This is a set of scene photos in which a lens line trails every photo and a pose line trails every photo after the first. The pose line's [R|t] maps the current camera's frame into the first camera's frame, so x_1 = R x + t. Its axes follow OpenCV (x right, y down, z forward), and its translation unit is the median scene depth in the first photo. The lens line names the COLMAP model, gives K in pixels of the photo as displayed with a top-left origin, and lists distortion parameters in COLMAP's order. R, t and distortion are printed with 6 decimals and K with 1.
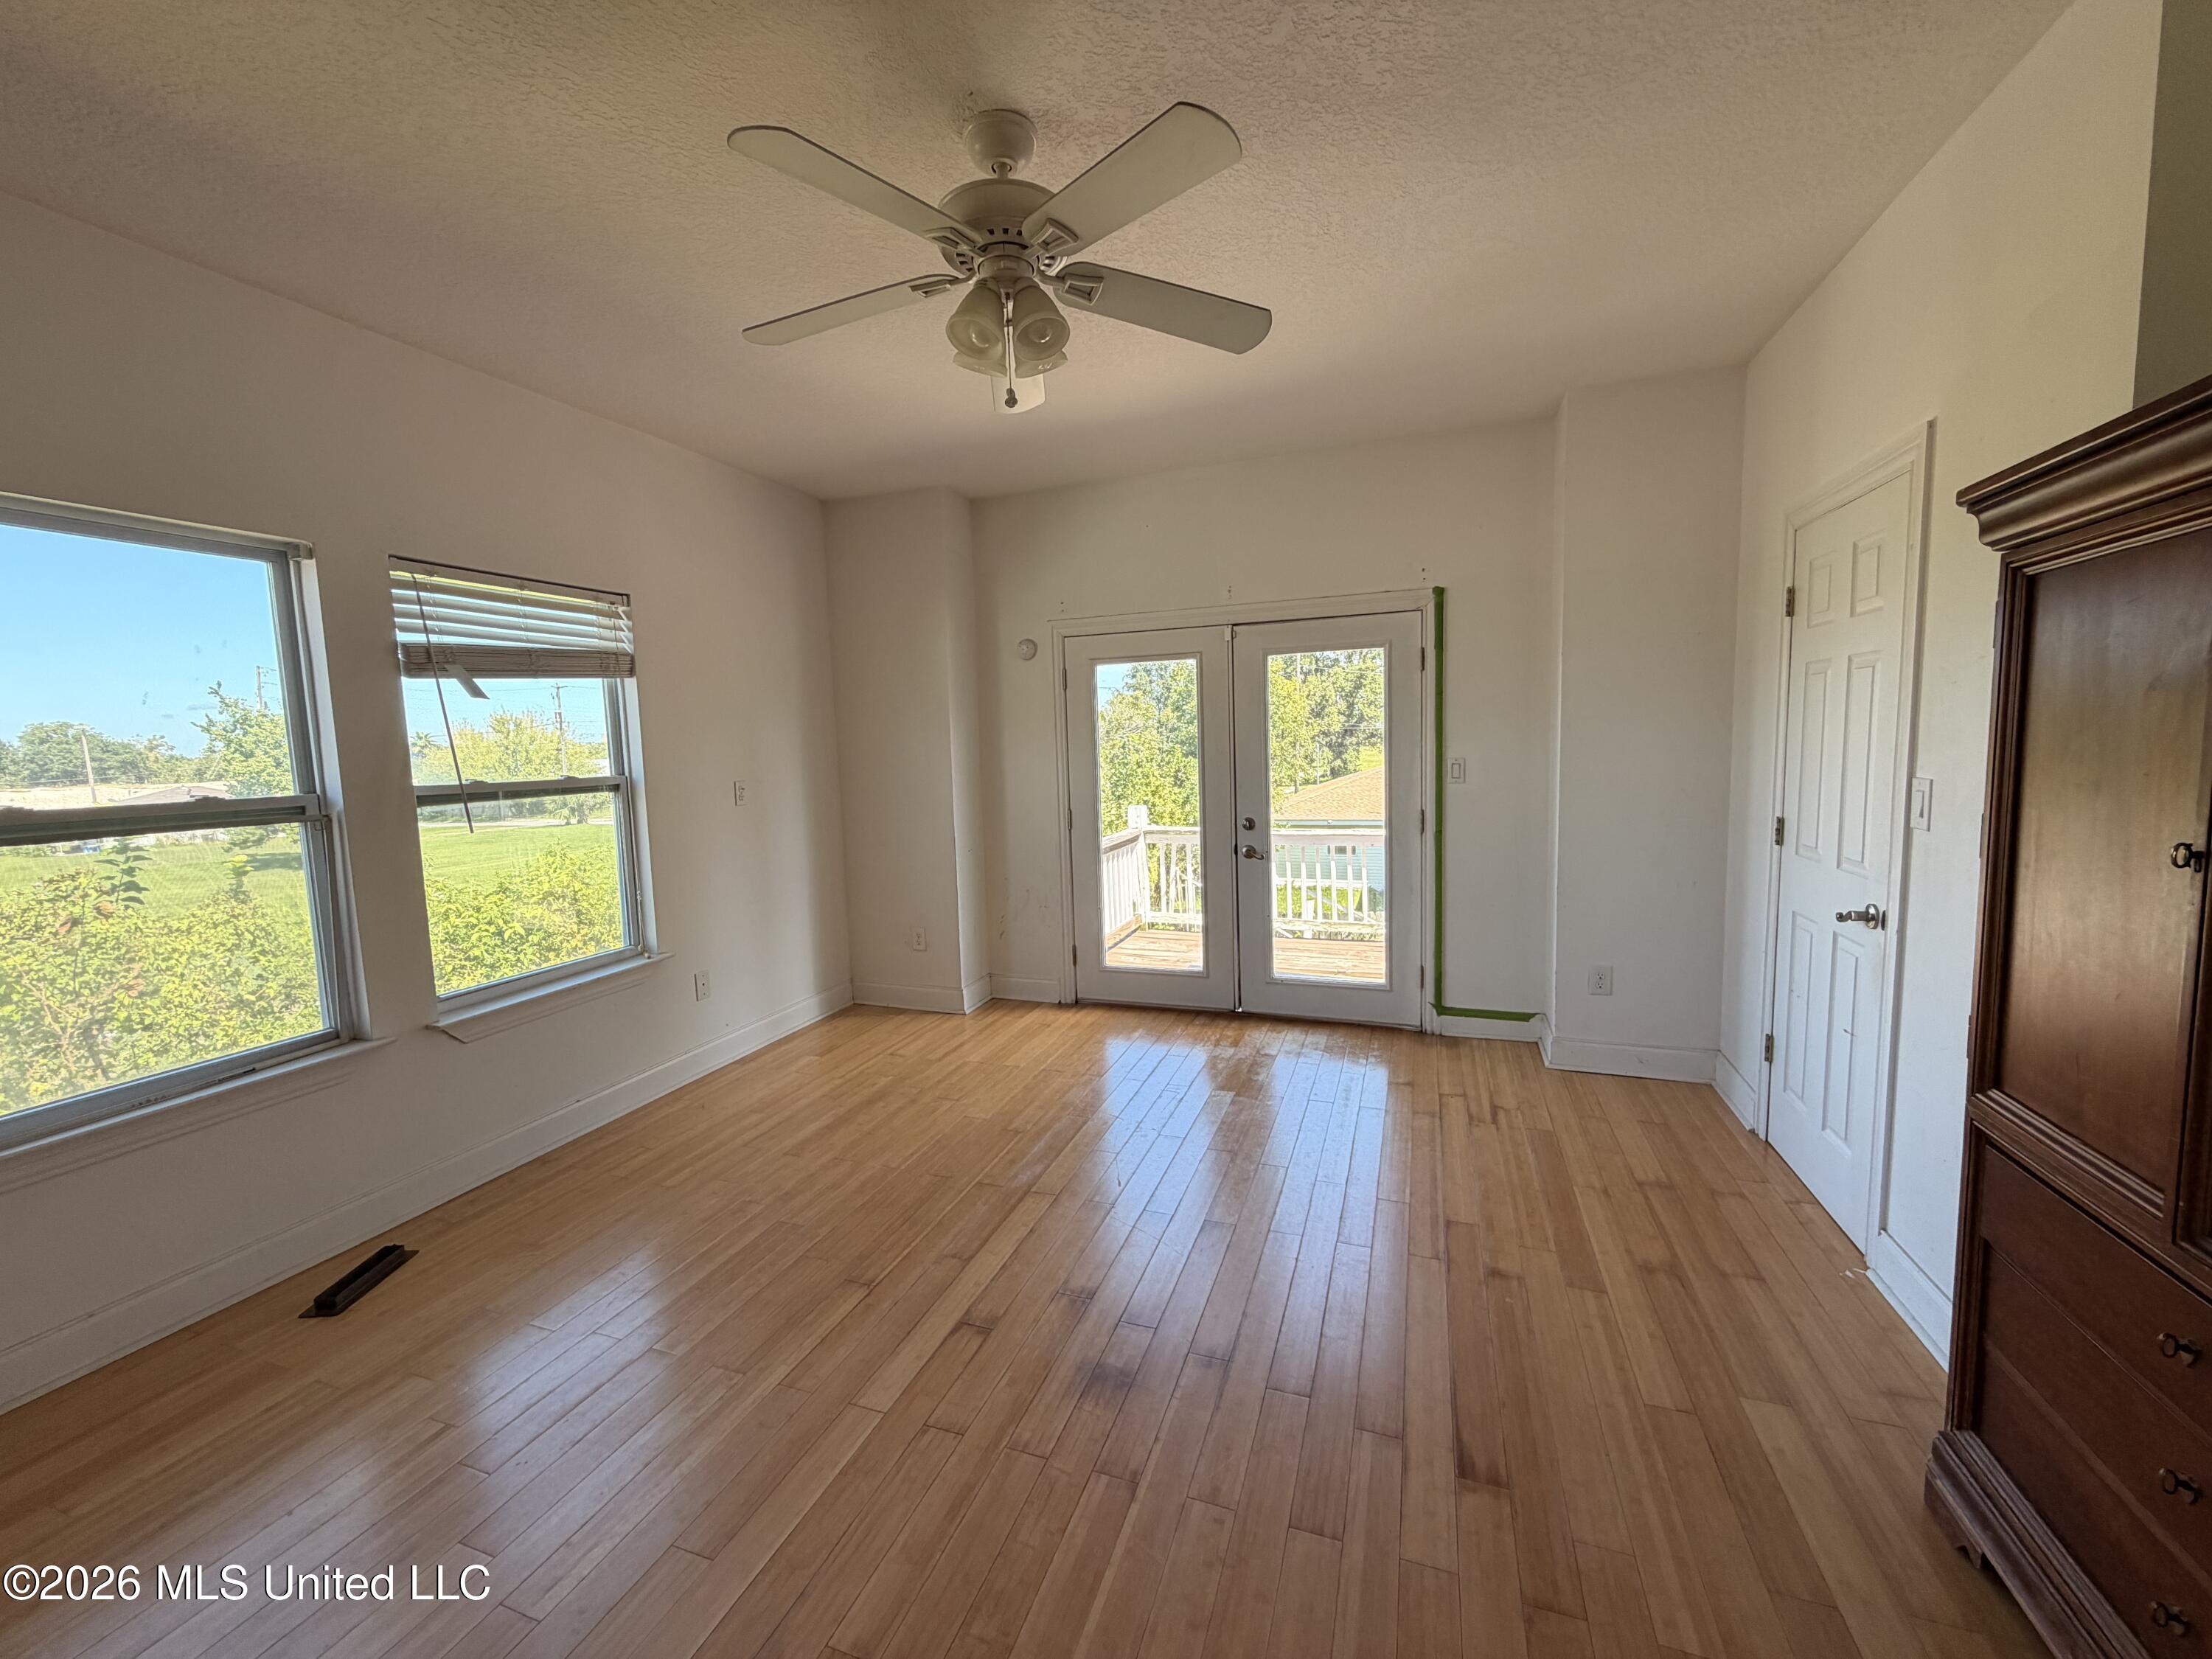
lens RADIAL K [[882.2, 0, 1104.6], [0, 882.2, 824.1], [0, 0, 1]] dist [-0.003121, 0.000560]
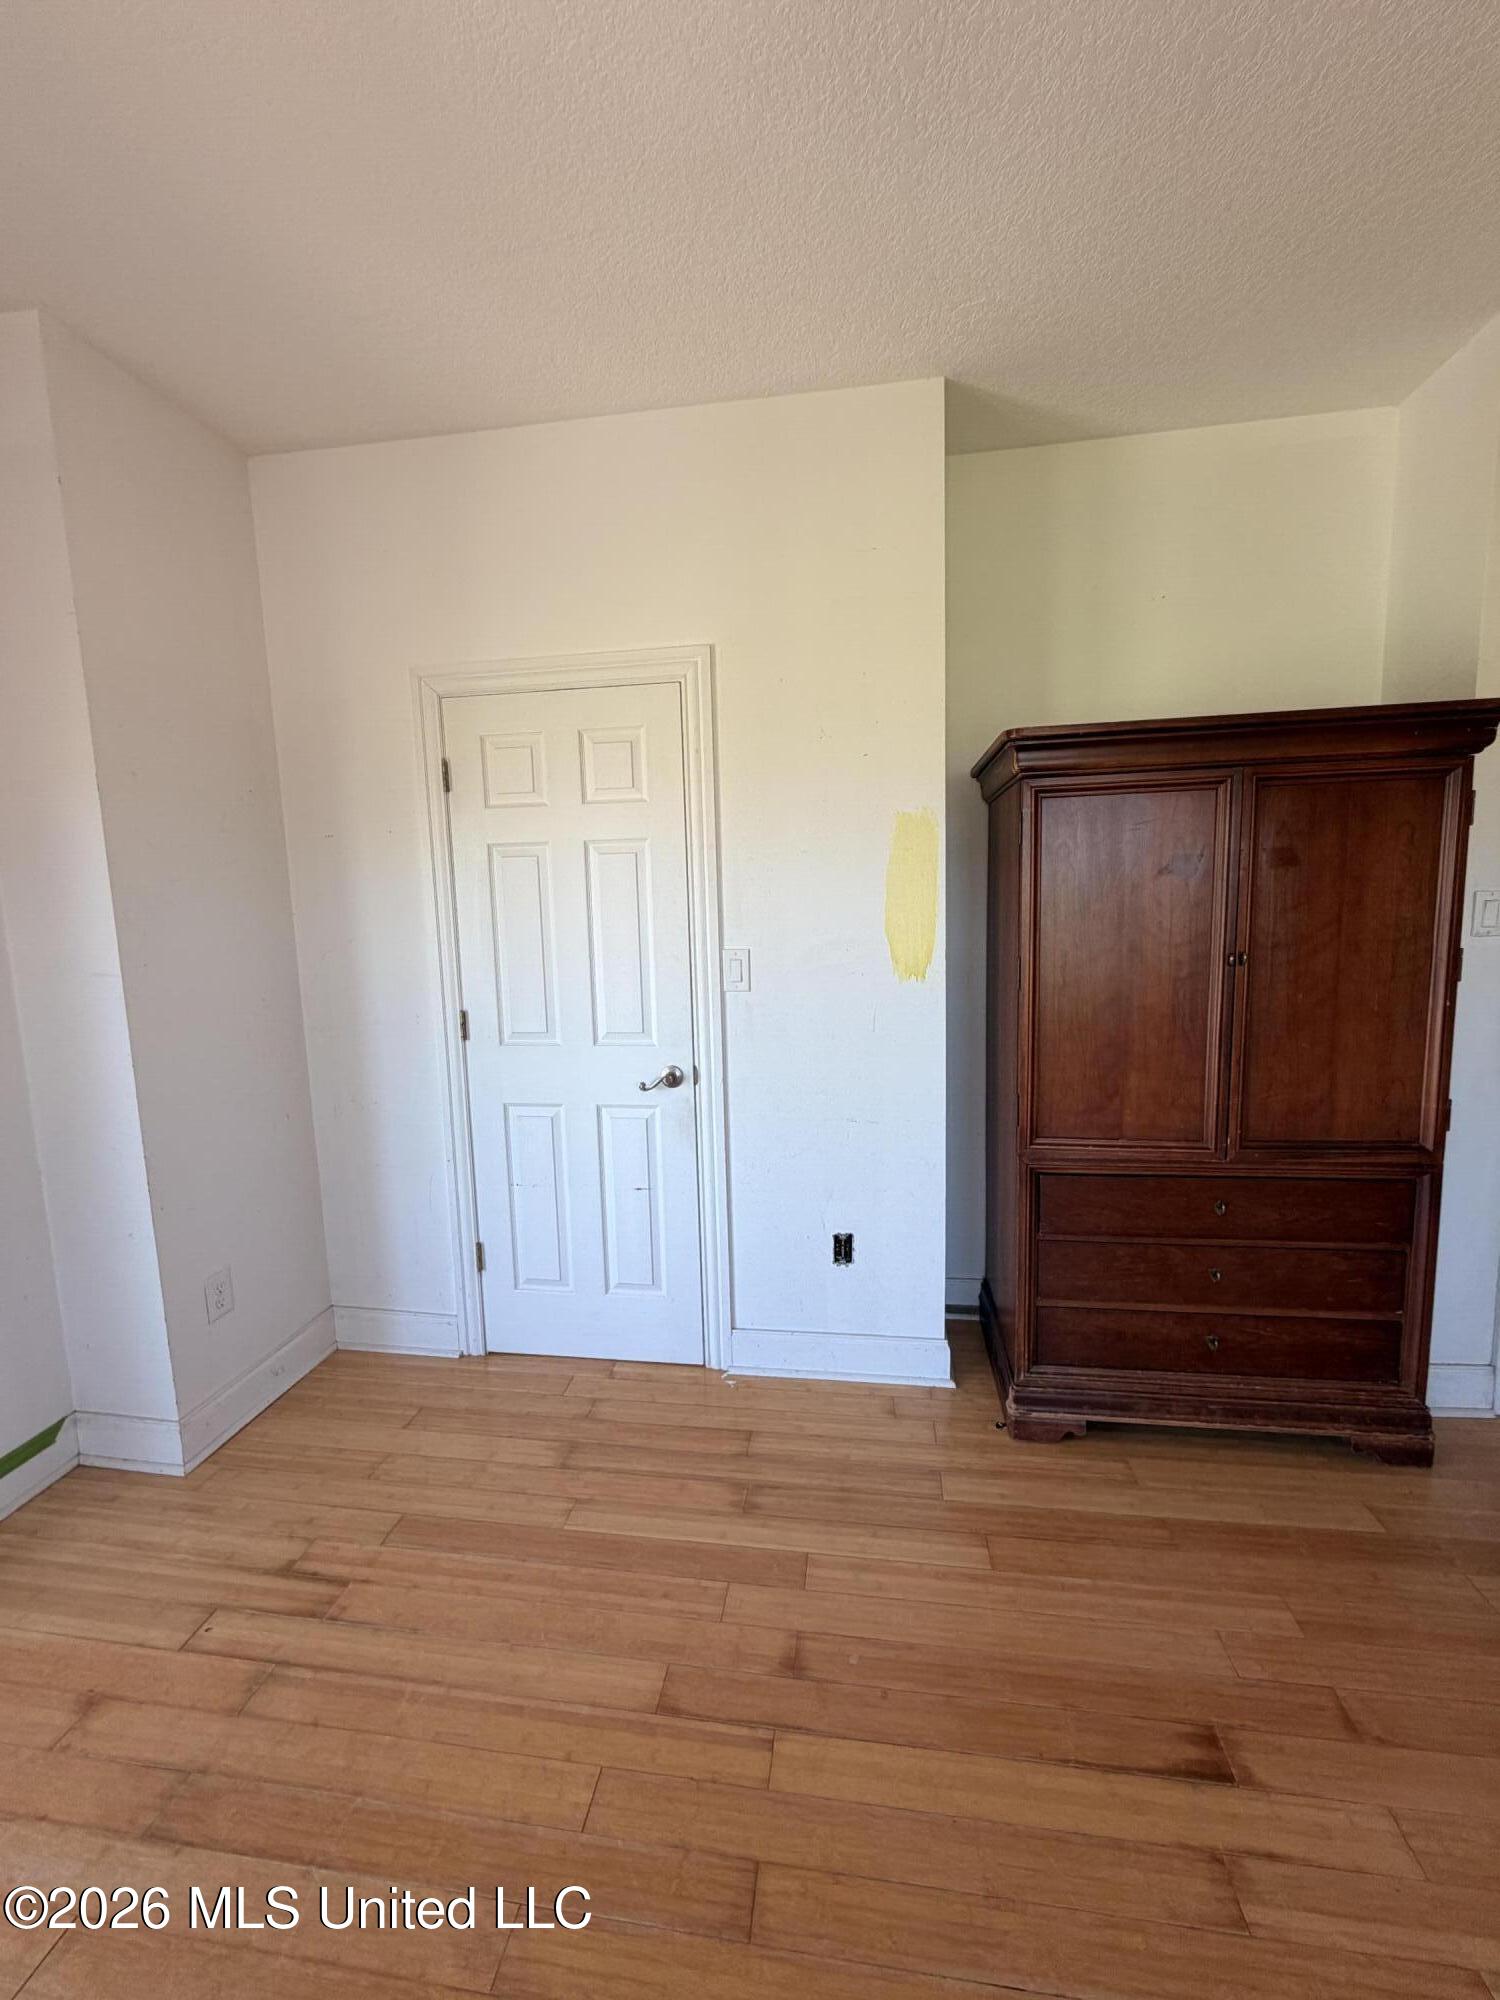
lens RADIAL K [[797.6, 0, 744.1], [0, 797.6, 997.5], [0, 0, 1]] dist [-0.003121, 0.000560]
pose [[-0.195878, -0.090933, 0.976403, -0.111331], [0.125062, 0.985244, 0.116845, -0.089071], [-0.972621, 0.144999, -0.181615, 0.935304]]
